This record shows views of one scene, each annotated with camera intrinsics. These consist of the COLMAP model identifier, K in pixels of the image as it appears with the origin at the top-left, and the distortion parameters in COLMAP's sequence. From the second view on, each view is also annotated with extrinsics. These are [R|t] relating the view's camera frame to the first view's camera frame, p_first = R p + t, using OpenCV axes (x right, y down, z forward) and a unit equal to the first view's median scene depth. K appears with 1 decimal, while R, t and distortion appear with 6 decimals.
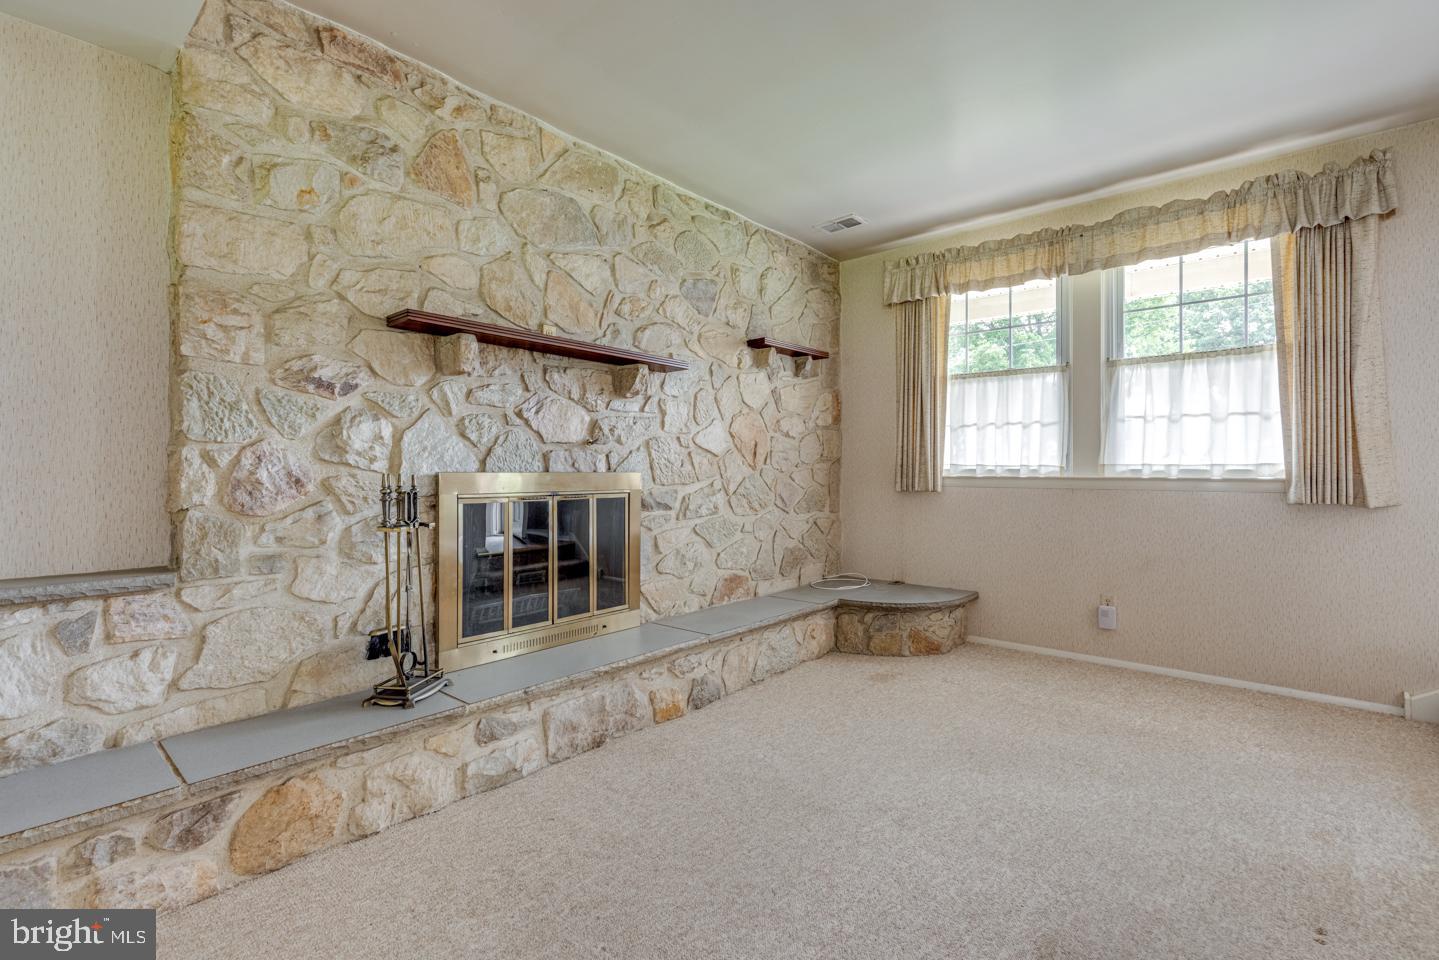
lens RADIAL K [[647.0, 0, 725.3], [0, 647.0, 472.8], [0, 0, 1]] dist [-0.000893, 0.000007]
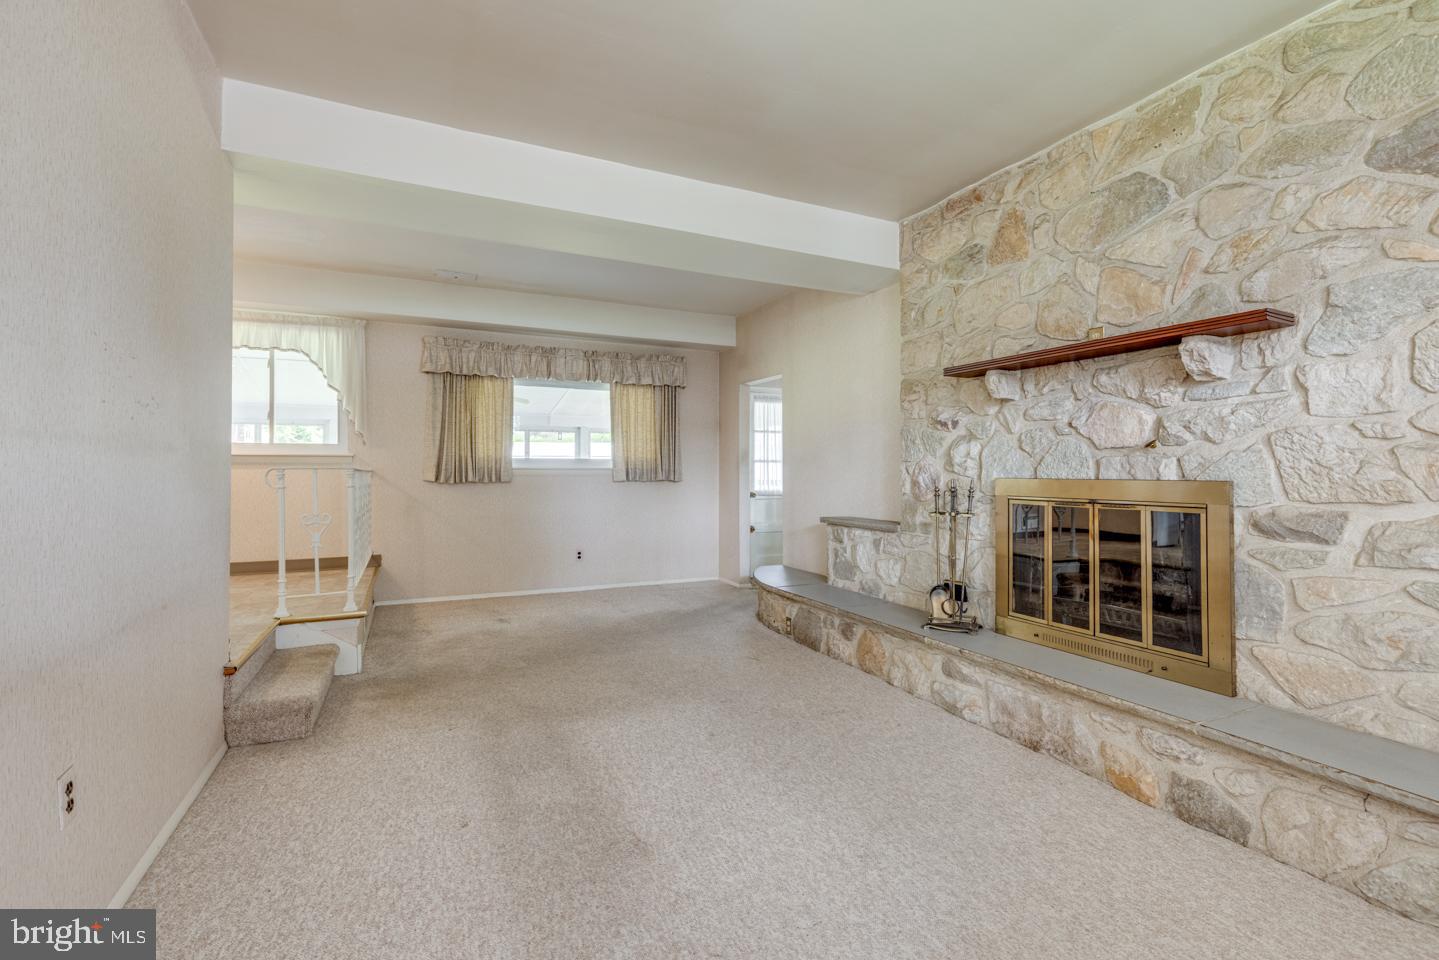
lens RADIAL K [[660.8, 0, 719.5], [0, 660.8, 480.0], [0, 0, 1]] dist [0.000805, 0.000071]
pose [[-0.407148, 0.009276, -0.913315, 0.940707], [-0.005703, 0.999903, 0.012698, -0.010053], [0.913345, 0.010379, -0.407055, 0.960799]]
